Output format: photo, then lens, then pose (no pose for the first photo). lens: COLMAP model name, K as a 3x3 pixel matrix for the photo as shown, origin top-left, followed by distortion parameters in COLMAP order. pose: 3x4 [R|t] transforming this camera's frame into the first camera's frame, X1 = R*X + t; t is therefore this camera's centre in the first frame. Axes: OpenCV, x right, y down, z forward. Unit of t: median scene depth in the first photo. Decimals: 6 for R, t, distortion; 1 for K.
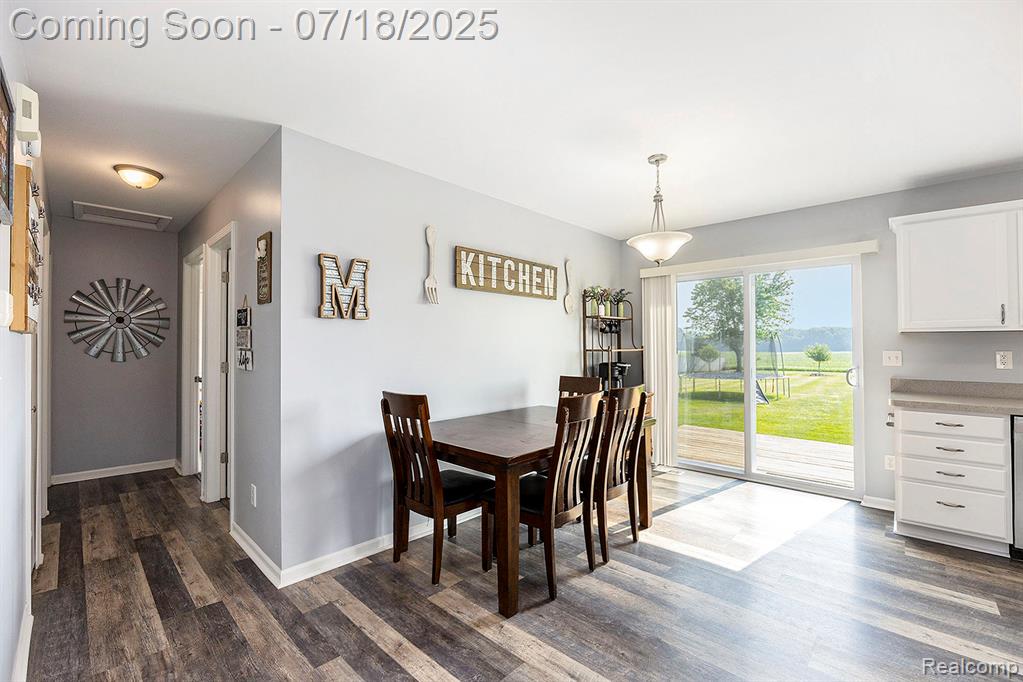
lens RADIAL K [[424.6, 0, 509.9], [0, 424.6, 343.4], [0, 0, 1]] dist [-0.030277, 0.001159]
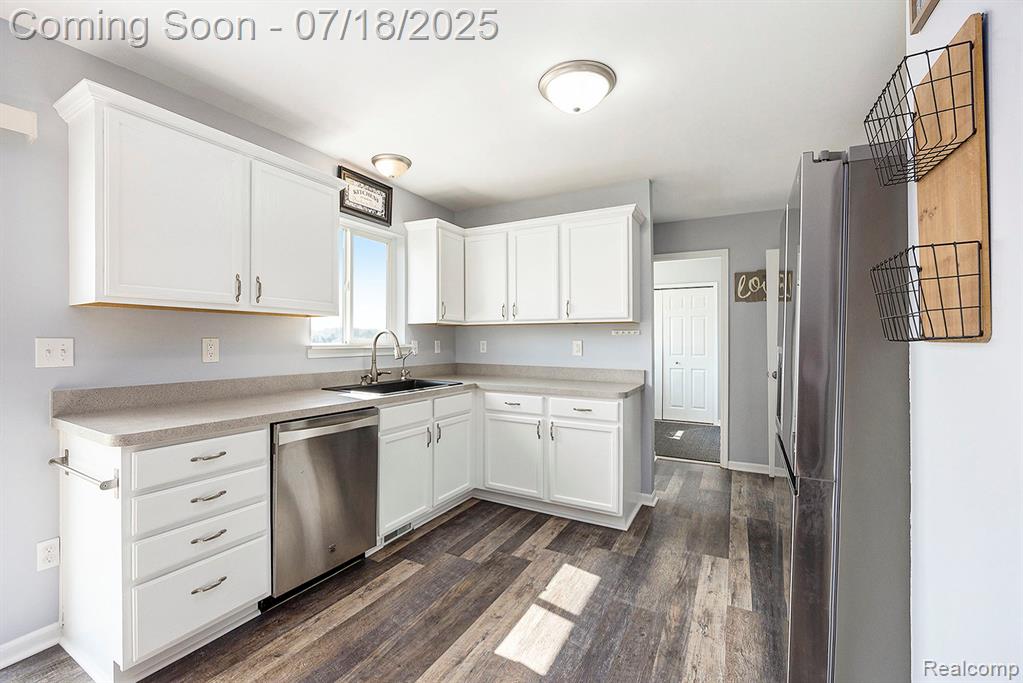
lens RADIAL K [[424.6, 0, 498.3], [0, 424.6, 347.6], [0, 0, 1]] dist [-0.030277, 0.001159]
pose [[-0.219234, -0.015718, 0.975546, 0.274985], [-0.011847, 0.999839, 0.013447, 0.015074], [-0.975600, -0.008609, -0.219385, 0.525888]]
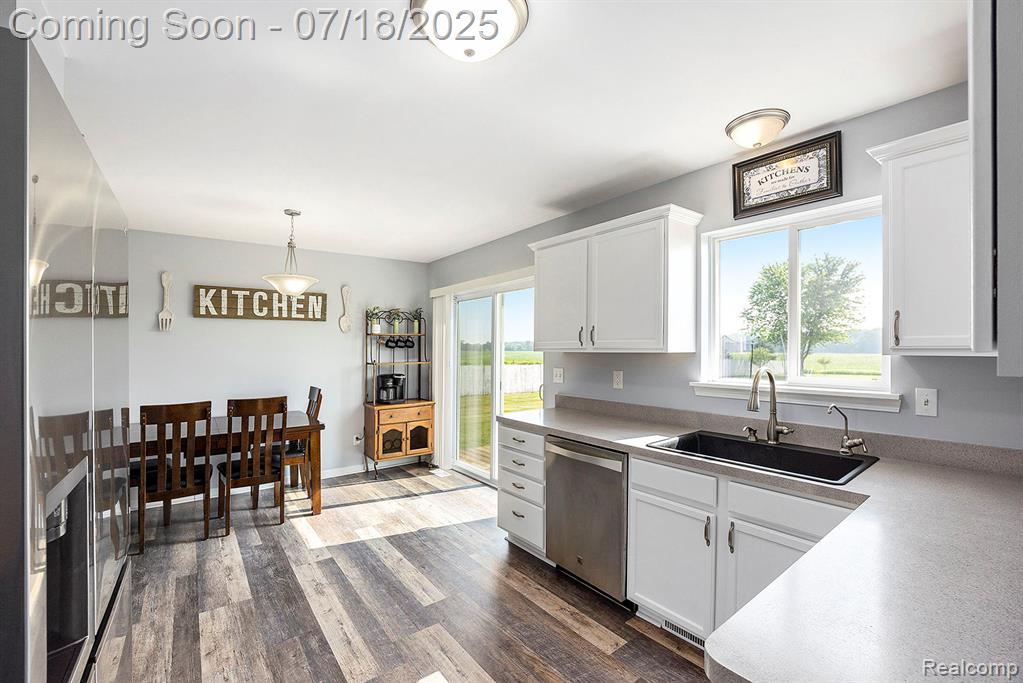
lens RADIAL K [[424.6, 0, 512.3], [0, 424.6, 344.5], [0, 0, 1]] dist [-0.030277, 0.001159]
pose [[0.986454, -0.004439, -0.163979, 0.914442], [0.004133, 0.999989, -0.002207, -0.038378], [0.163987, 0.001500, 0.986461, -0.076812]]
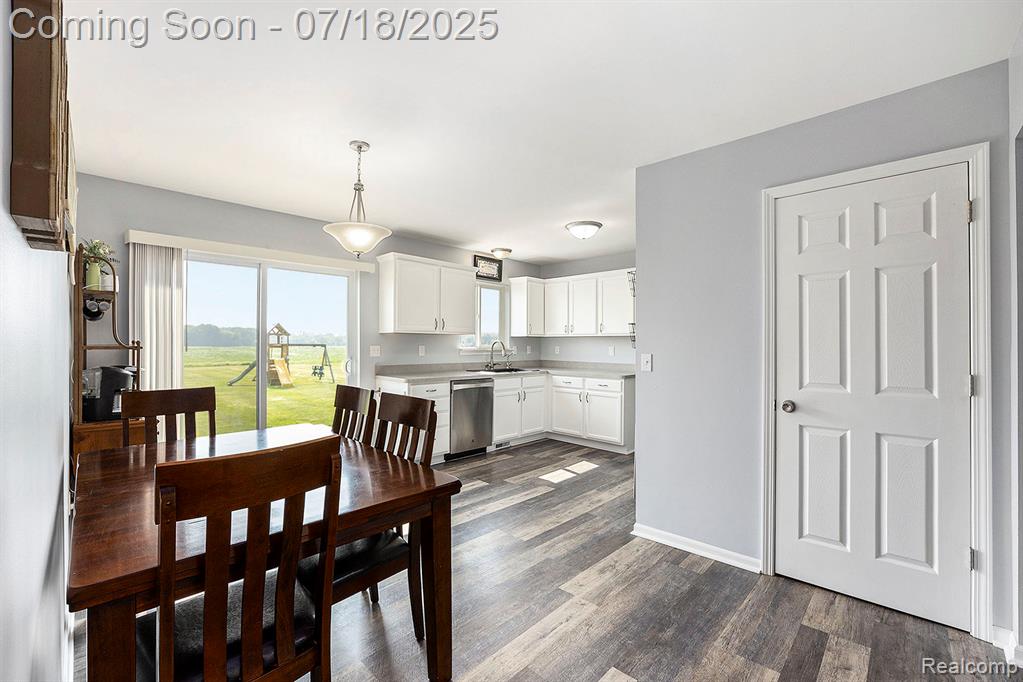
lens RADIAL K [[424.6, 0, 507.2], [0, 424.6, 337.0], [0, 0, 1]] dist [-0.030277, 0.001159]
pose [[0.031108, 0.013322, 0.999427, -0.443503], [-0.015031, 0.999804, -0.012859, -0.000039], [-0.999403, -0.014622, 0.031302, 0.475428]]
